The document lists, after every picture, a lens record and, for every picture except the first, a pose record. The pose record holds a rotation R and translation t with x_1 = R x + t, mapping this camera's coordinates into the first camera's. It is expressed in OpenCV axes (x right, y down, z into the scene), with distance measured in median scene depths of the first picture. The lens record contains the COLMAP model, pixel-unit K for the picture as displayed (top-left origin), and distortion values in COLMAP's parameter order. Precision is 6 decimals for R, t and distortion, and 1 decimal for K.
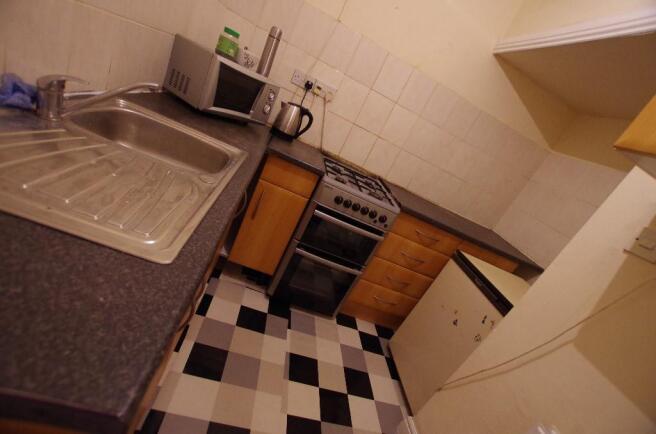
lens RADIAL K [[284.6, 0, 328.0], [0, 284.6, 217.0], [0, 0, 1]] dist [-0.042399, -0.000194]
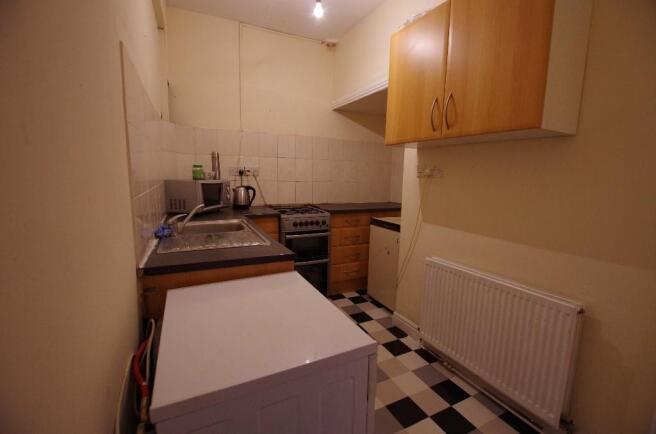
lens RADIAL K [[284.6, 0, 328.0], [0, 284.6, 217.0], [0, 0, 1]] dist [-0.042399, -0.000194]
pose [[0.854176, -0.460744, 0.241035, -0.168055], [0.492484, 0.865586, -0.090668, 0.138036], [-0.166862, 0.196152, 0.966272, -0.606320]]
